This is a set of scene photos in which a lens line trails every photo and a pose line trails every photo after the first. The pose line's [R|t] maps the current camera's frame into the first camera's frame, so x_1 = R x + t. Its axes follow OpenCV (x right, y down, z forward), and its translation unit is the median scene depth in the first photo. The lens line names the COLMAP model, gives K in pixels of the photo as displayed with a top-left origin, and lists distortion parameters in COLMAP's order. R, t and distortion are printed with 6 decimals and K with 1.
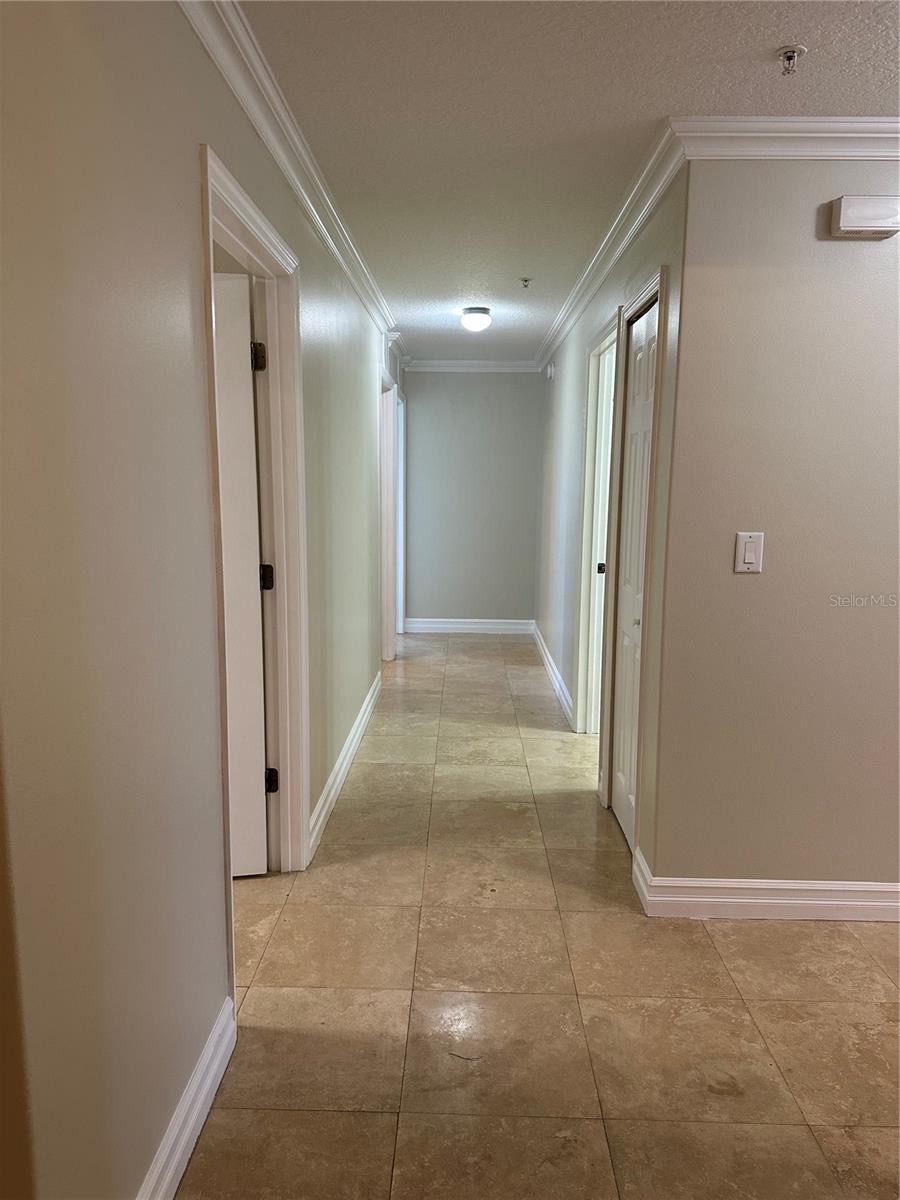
lens RADIAL K [[844.9, 0, 445.1], [0, 844.9, 600.0], [0, 0, 1]] dist [0.034191, -0.032048]
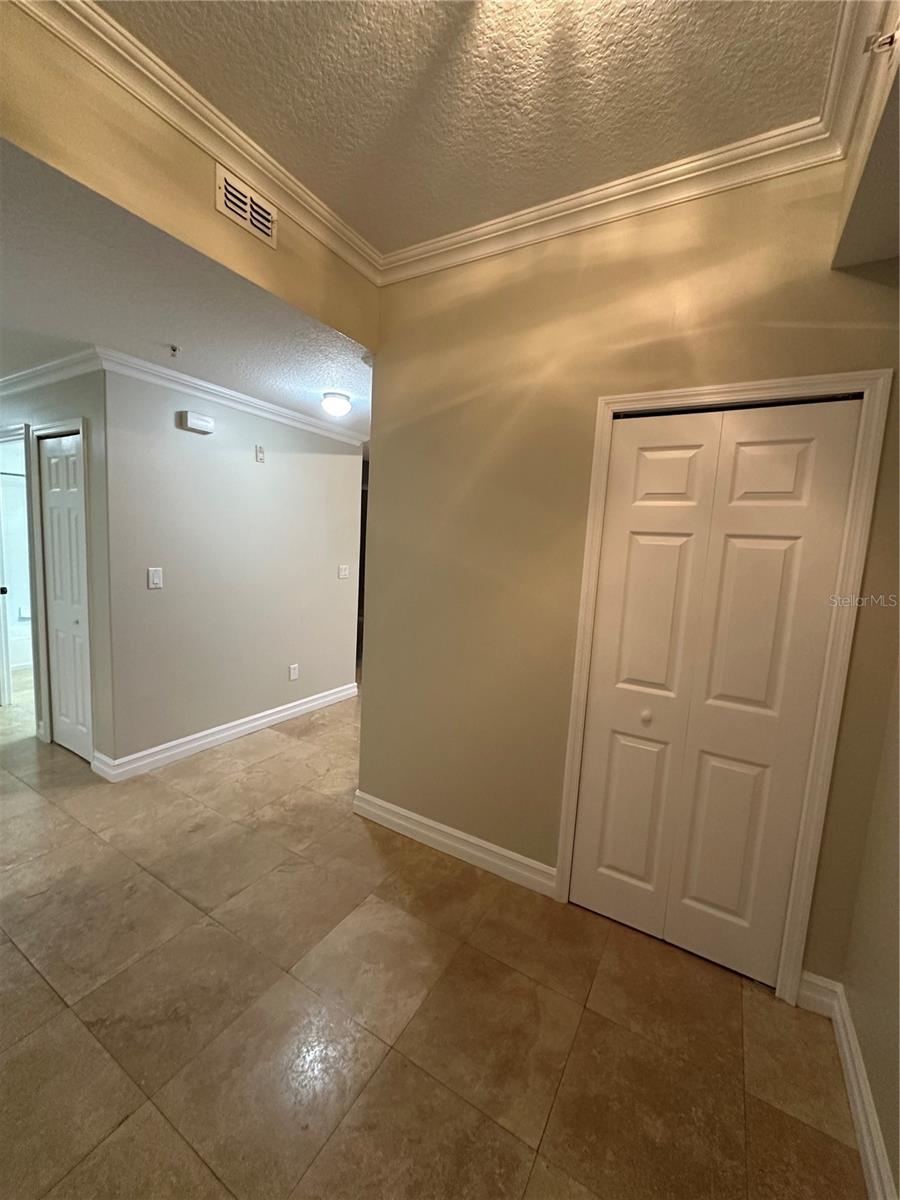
lens RADIAL K [[483.0, 0, 449.5], [0, 483.0, 599.1], [0, 0, 1]] dist [0.000695, 0.000022]
pose [[0.484569, -0.084429, 0.870669, -0.326060], [0.078974, 0.995489, 0.052580, -0.013676], [-0.871181, 0.043282, 0.489051, -0.156517]]
